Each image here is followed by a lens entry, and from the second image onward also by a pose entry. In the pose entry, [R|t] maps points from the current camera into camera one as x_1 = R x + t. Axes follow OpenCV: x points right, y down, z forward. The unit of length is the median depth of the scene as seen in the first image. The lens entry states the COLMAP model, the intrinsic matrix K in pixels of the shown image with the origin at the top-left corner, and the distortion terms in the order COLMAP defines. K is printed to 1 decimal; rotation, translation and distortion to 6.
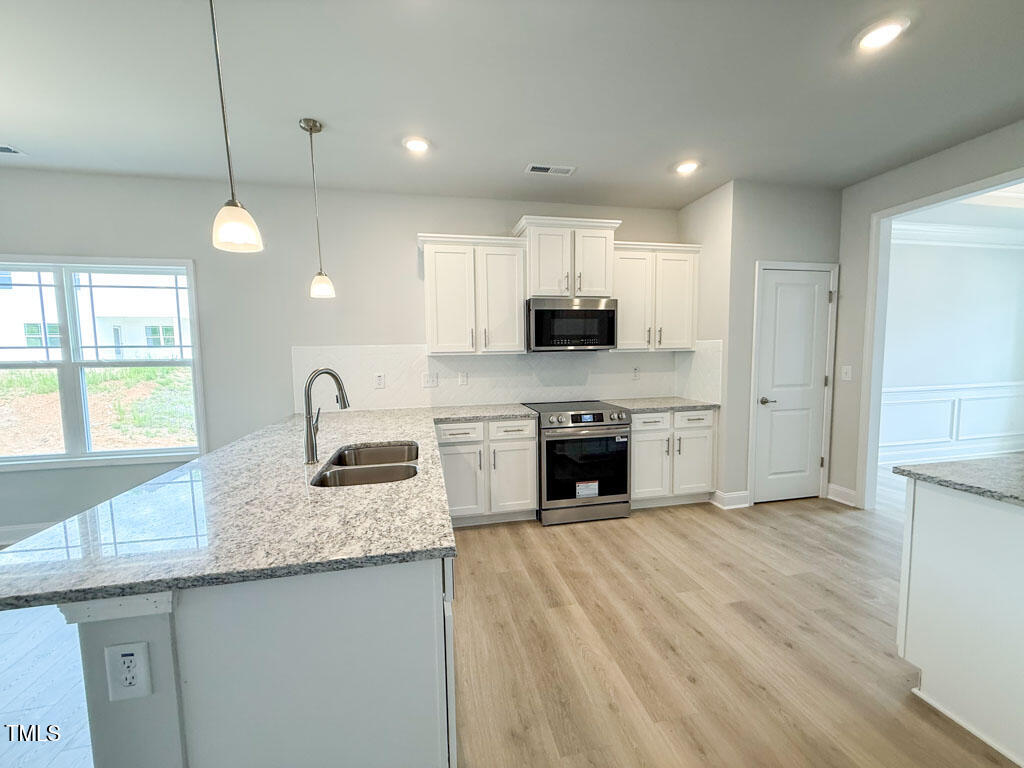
lens RADIAL K [[414.9, 0, 501.7], [0, 414.9, 388.3], [0, 0, 1]] dist [0.000764, 0.000324]
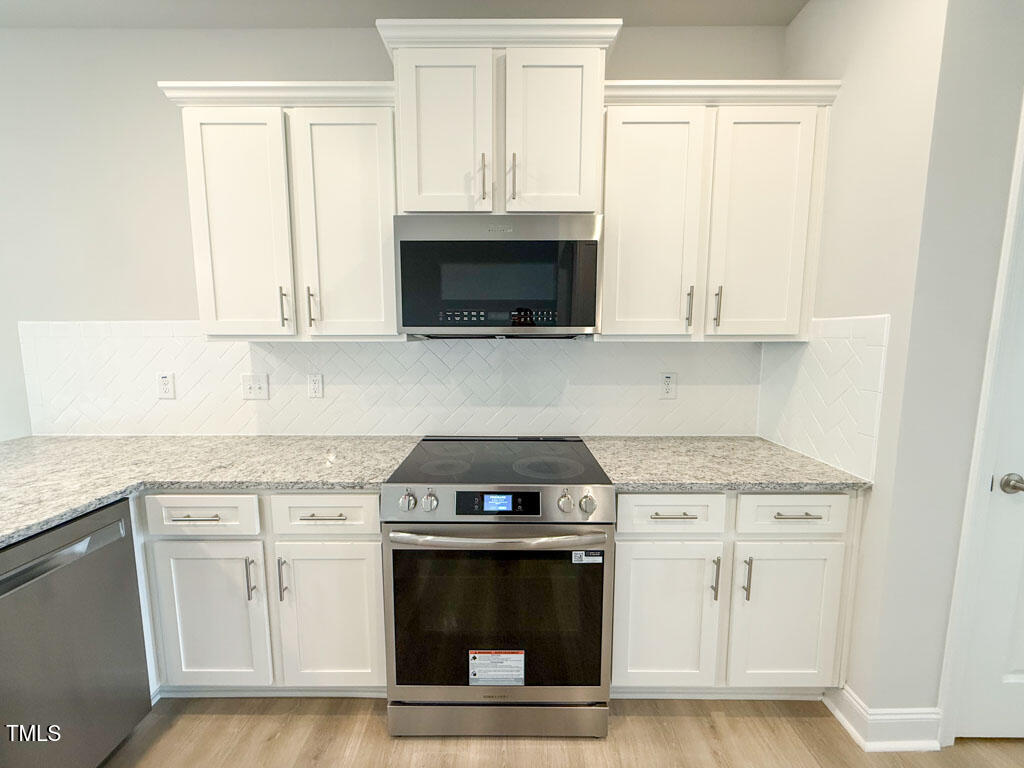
lens RADIAL K [[414.9, 0, 502.0], [0, 414.9, 385.8], [0, 0, 1]] dist [0.000764, 0.000324]
pose [[0.978166, 0.041371, -0.203663, 0.270210], [-0.034733, 0.998746, 0.036063, -0.054344], [0.204900, -0.028201, 0.978377, 0.564586]]
